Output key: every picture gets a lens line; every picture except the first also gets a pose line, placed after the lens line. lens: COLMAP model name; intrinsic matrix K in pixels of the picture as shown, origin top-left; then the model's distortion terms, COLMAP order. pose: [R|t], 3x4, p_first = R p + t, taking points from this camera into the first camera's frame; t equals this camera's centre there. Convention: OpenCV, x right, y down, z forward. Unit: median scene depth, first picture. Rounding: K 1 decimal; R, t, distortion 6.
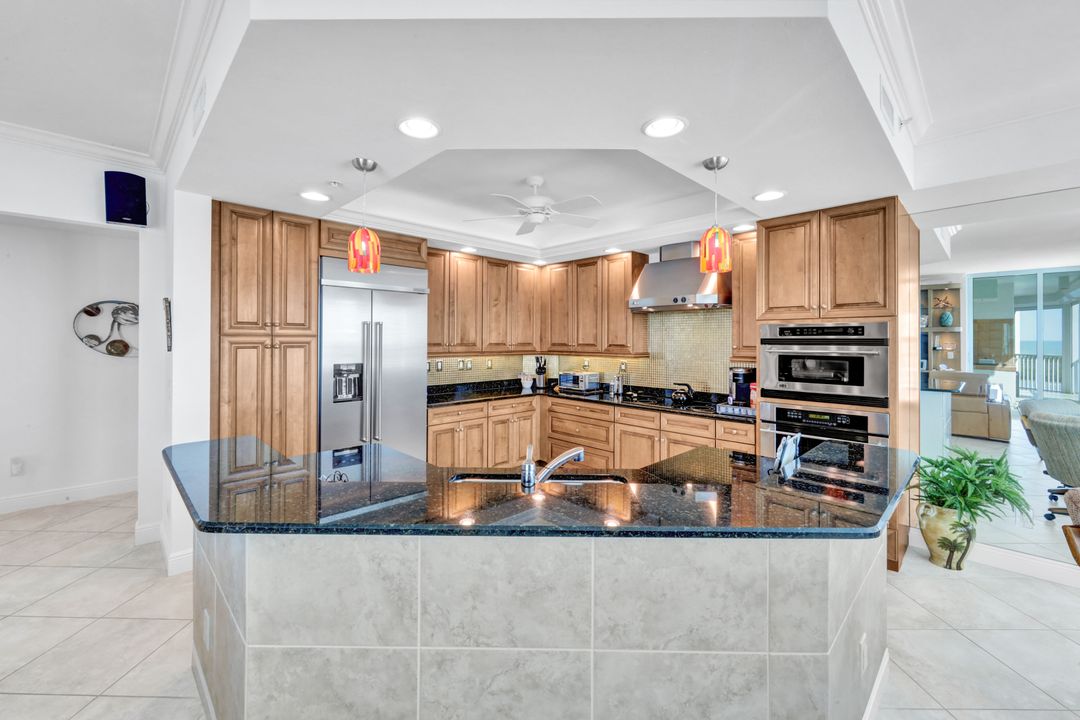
lens RADIAL K [[442.5, 0, 533.0], [0, 442.5, 342.7], [0, 0, 1]] dist [0.009553, -0.000196]
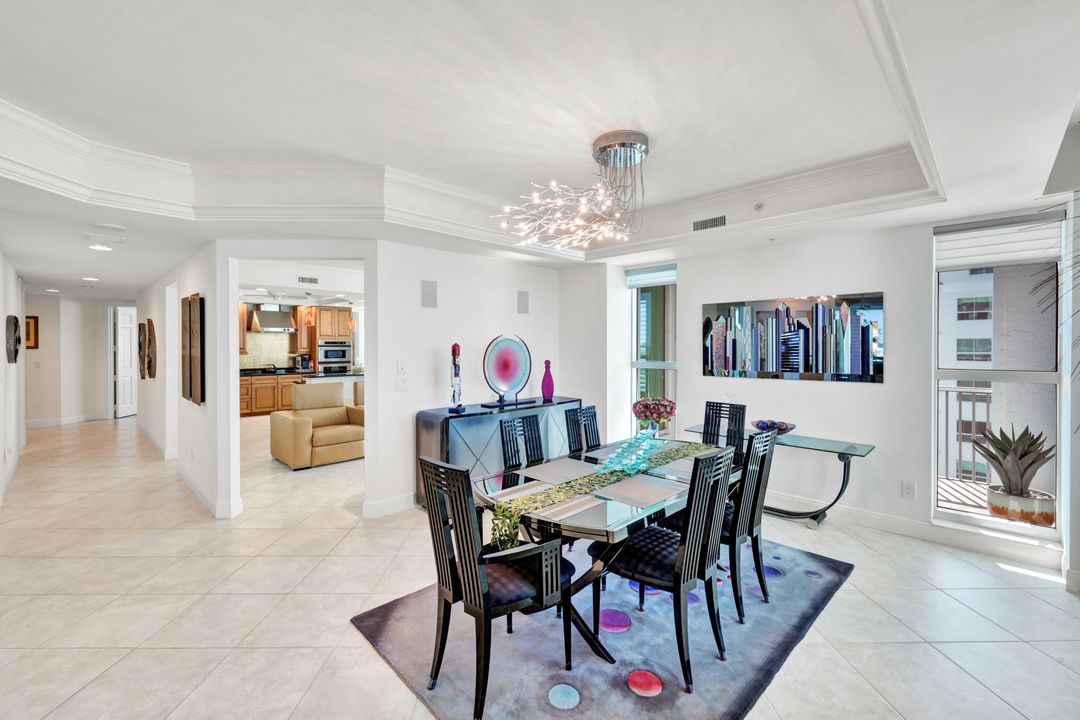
lens RADIAL K [[475.8, 0, 547.6], [0, 475.8, 351.0], [0, 0, 1]] dist [0.002446, 0.000146]
pose [[-0.036619, -0.020129, 0.999127, -2.871987], [0.004565, 0.999783, 0.020310, -0.028531], [-0.999319, 0.005304, -0.036519, -0.463709]]
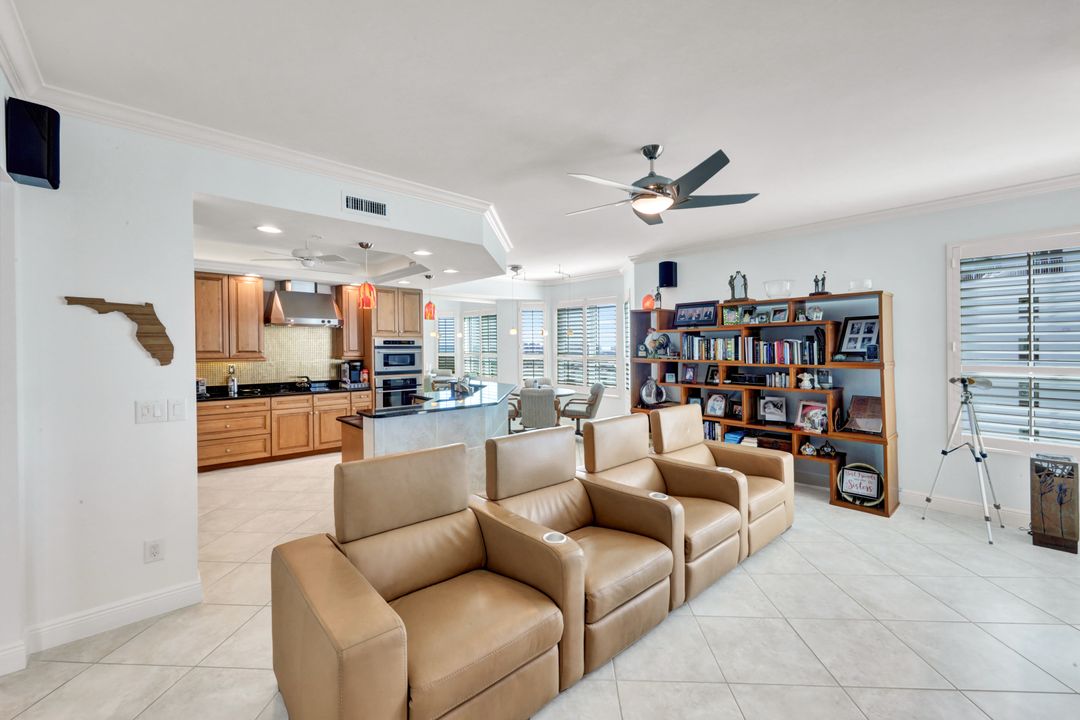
lens RADIAL K [[442.5, 0, 540.5], [0, 442.5, 358.8], [0, 0, 1]] dist [0.009553, -0.000196]
pose [[0.024639, -0.037724, 0.998984, -1.456265], [0.005381, 0.999278, 0.037603, -0.023076], [-0.999682, 0.004449, 0.024824, 0.224612]]
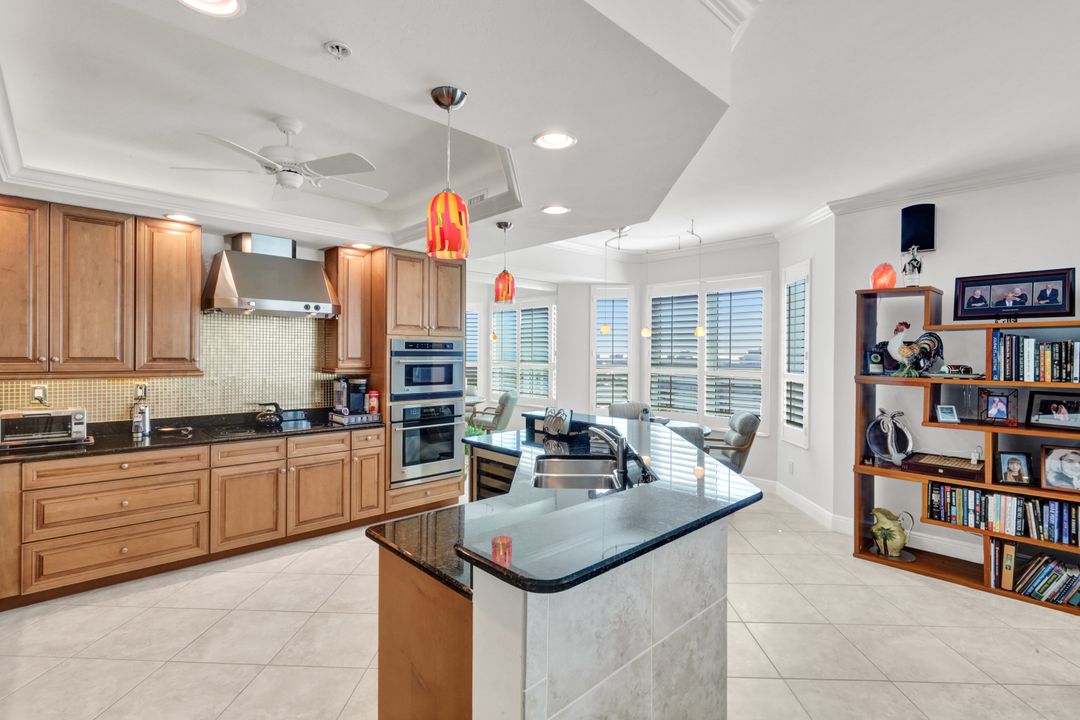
lens RADIAL K [[508.5, 0, 533.9], [0, 508.5, 356.6], [0, 0, 1]] dist [0.005417, 0.000752]
pose [[0.018323, -0.014584, 0.999726, -0.812298], [-0.002302, 0.999890, 0.014629, -0.015322], [-0.999829, -0.002569, 0.018287, 0.621371]]
